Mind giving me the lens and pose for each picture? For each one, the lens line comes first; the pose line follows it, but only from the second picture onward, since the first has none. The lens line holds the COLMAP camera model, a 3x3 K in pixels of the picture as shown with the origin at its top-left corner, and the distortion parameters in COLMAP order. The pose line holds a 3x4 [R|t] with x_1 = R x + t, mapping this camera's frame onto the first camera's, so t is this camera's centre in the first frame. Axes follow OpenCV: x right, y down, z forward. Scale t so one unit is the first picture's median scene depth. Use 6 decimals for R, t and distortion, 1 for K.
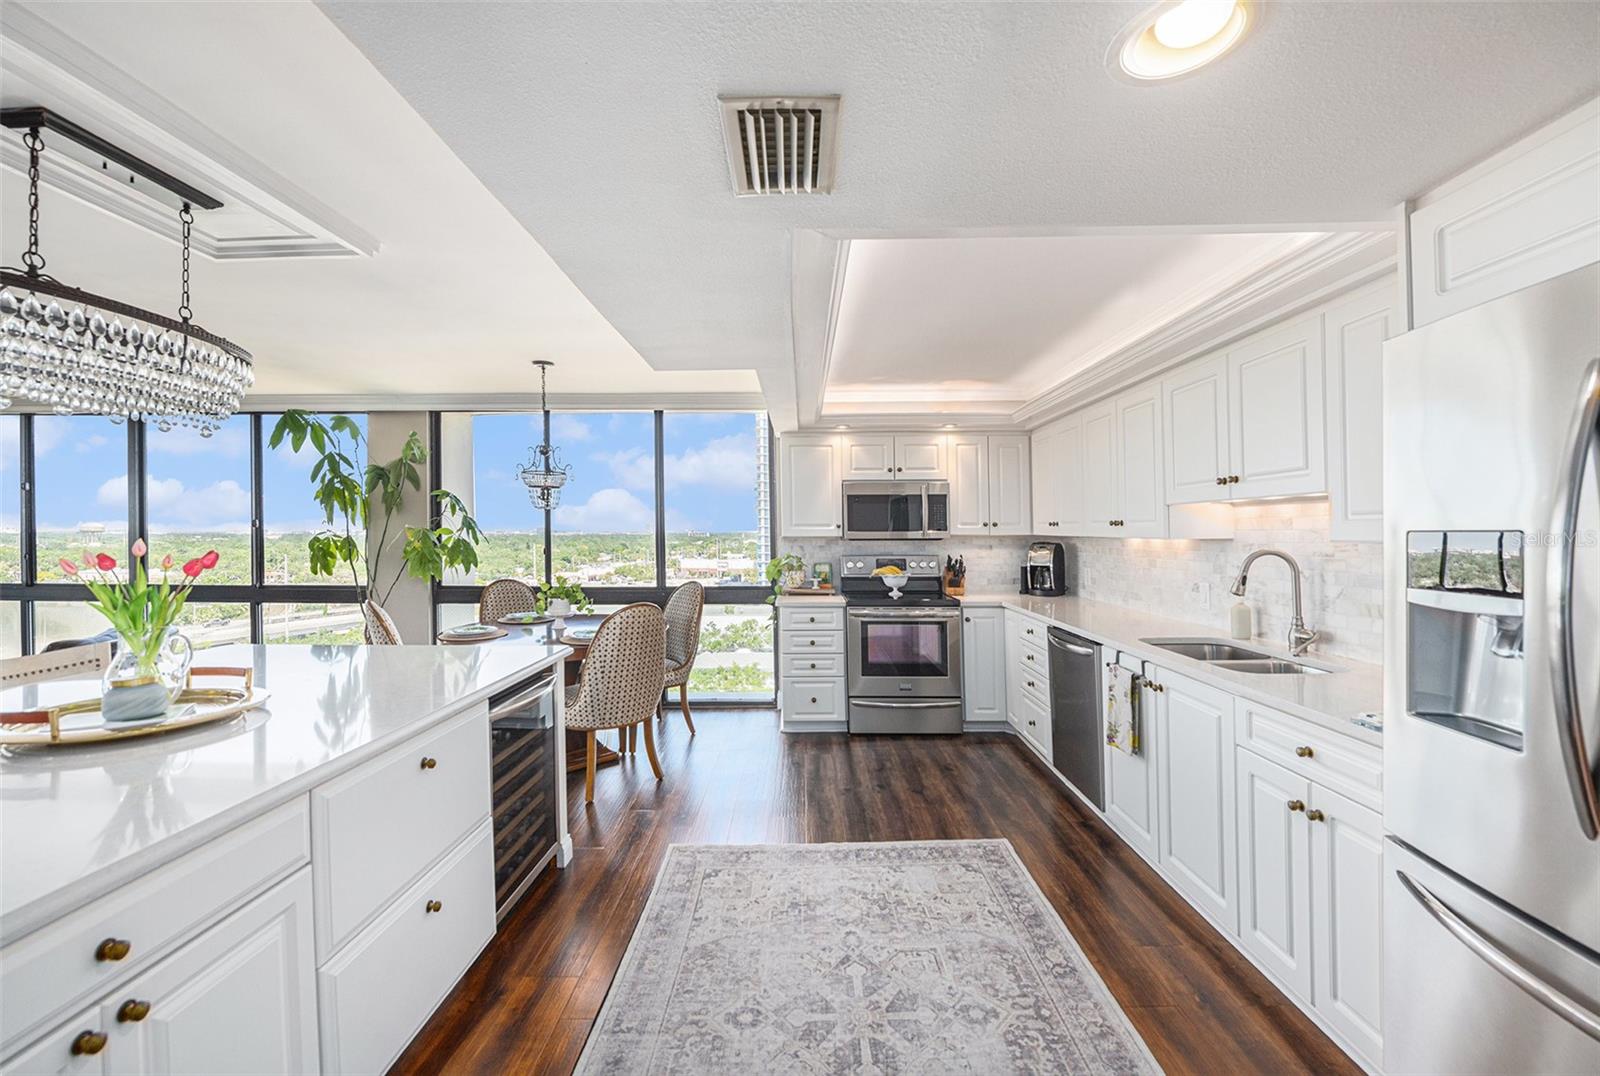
lens RADIAL K [[667.0, 0, 791.7], [0, 667.0, 502.0], [0, 0, 1]] dist [-0.024189, -0.000164]
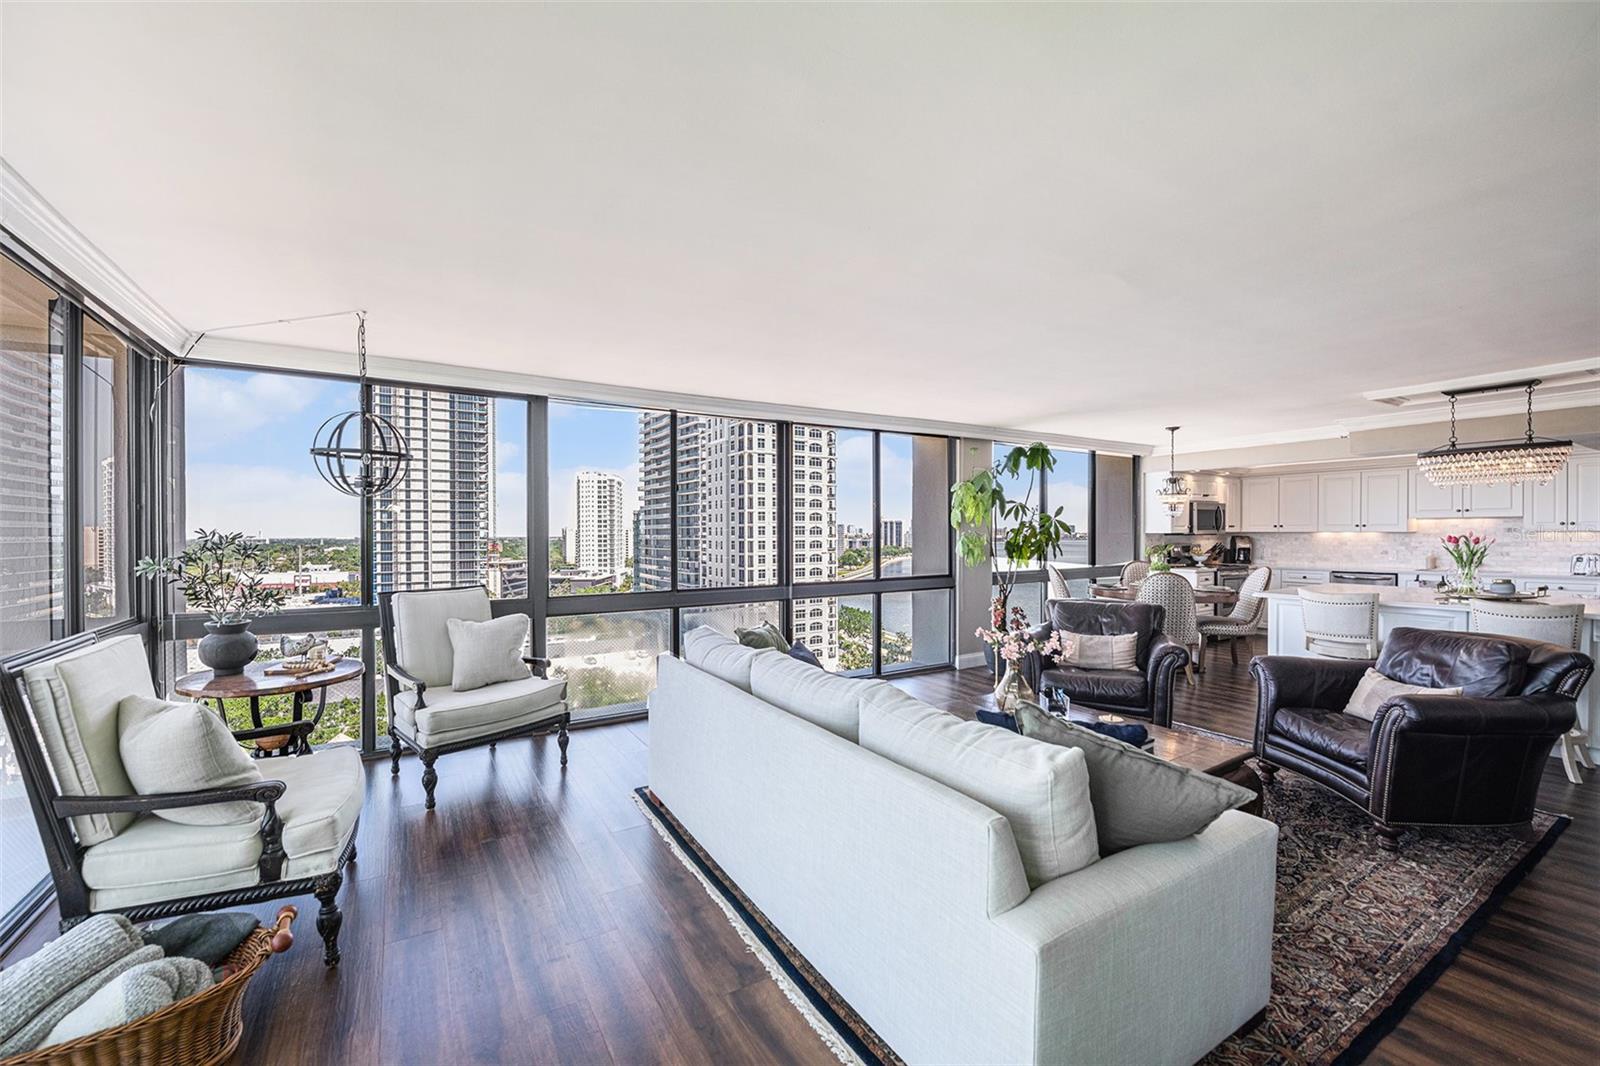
lens RADIAL K [[654.2, 0, 788.6], [0, 654.2, 529.4], [0, 0, 1]] dist [-0.003169, -0.000177]
pose [[0.849242, -0.003597, 0.527992, -1.688845], [-0.014935, 0.999413, 0.030831, 0.004932], [-0.527793, -0.034068, 0.848690, 0.099737]]
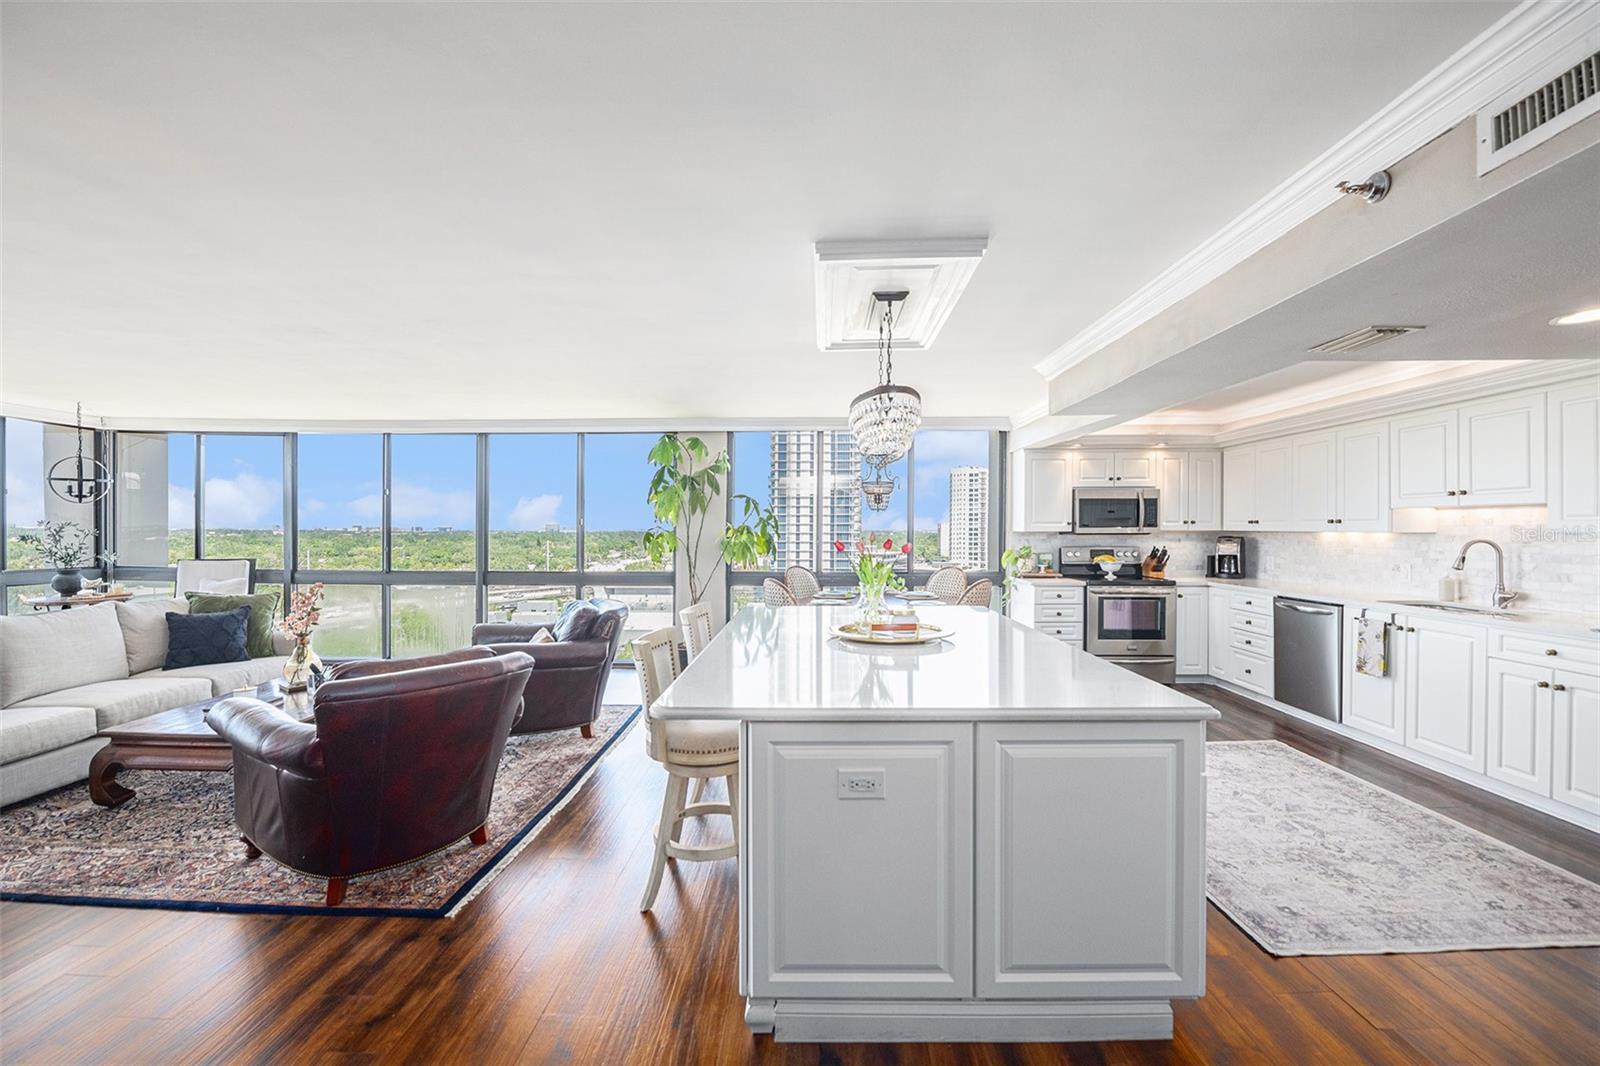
lens RADIAL K [[661.6, 0, 790.8], [0, 661.6, 526.1], [0, 0, 1]] dist [-0.026037, 0.000355]
pose [[0.999773, -0.000002, -0.021312, -0.437705], [0.000859, 0.999192, 0.040176, -0.009482], [0.021295, -0.040185, 0.998965, -0.263519]]
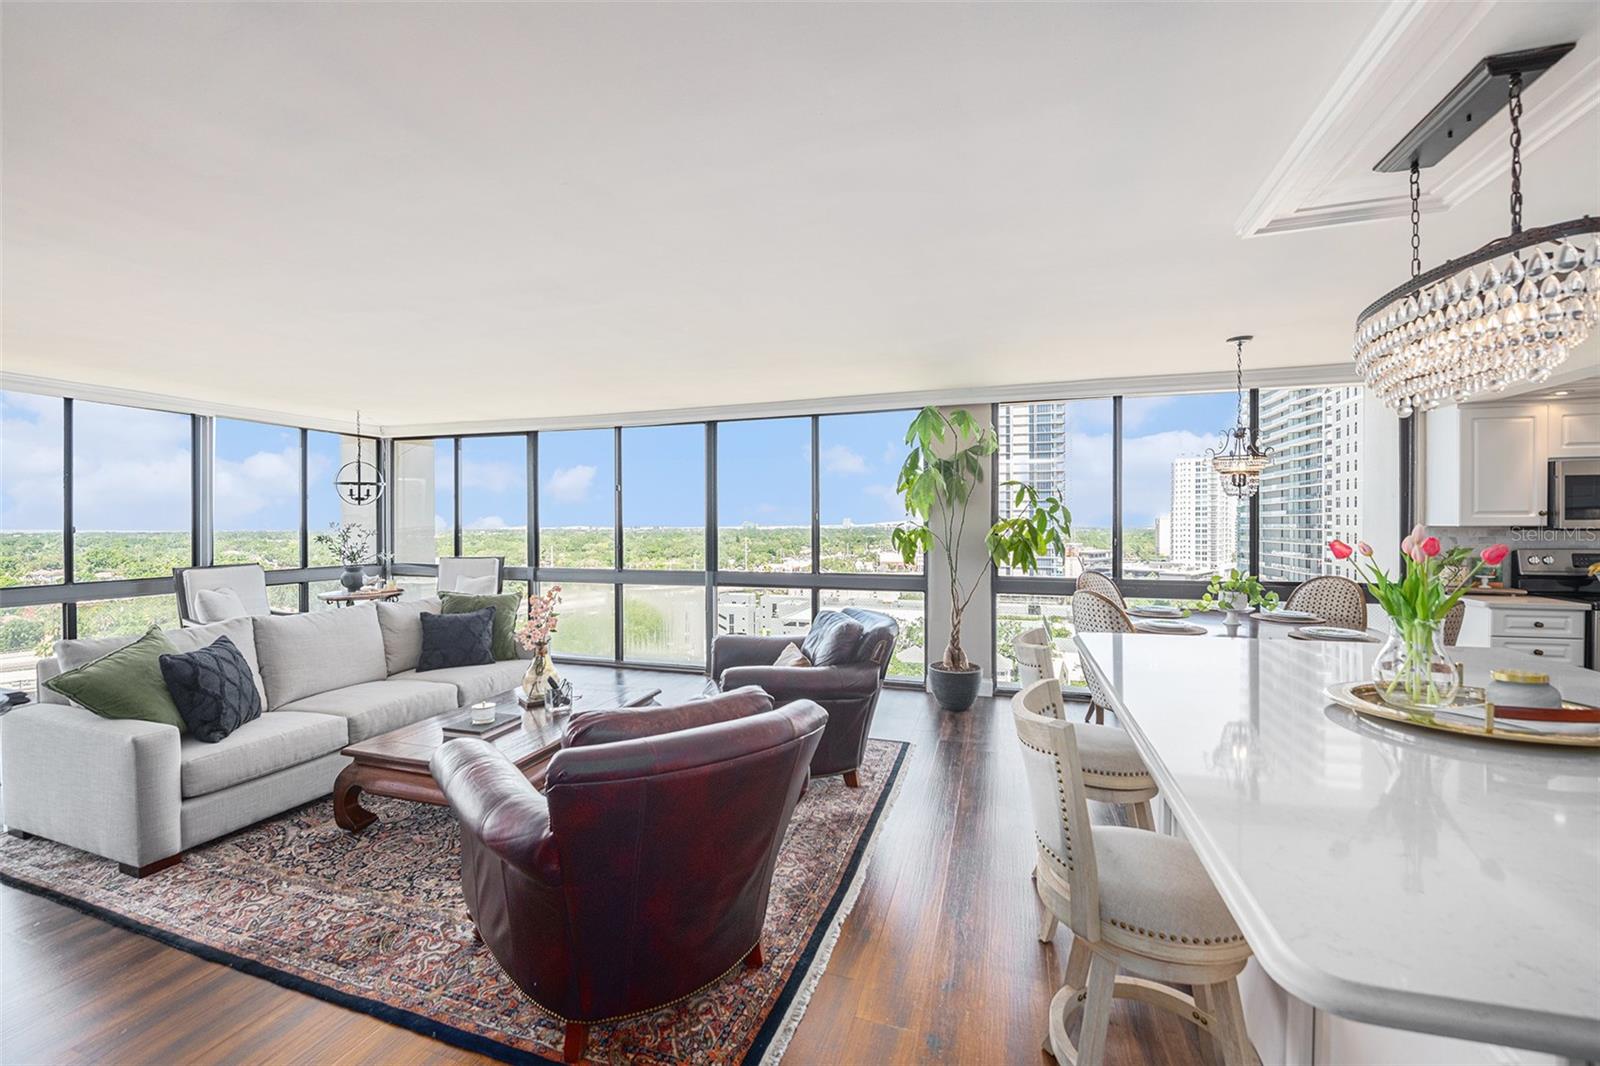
lens RADIAL K [[654.2, 0, 788.6], [0, 654.2, 529.4], [0, 0, 1]] dist [-0.003169, -0.000177]
pose [[0.952290, -0.003199, -0.305176, -0.588882], [0.018211, 0.998759, 0.046357, 0.001757], [0.304649, -0.049703, 0.951167, -0.057858]]
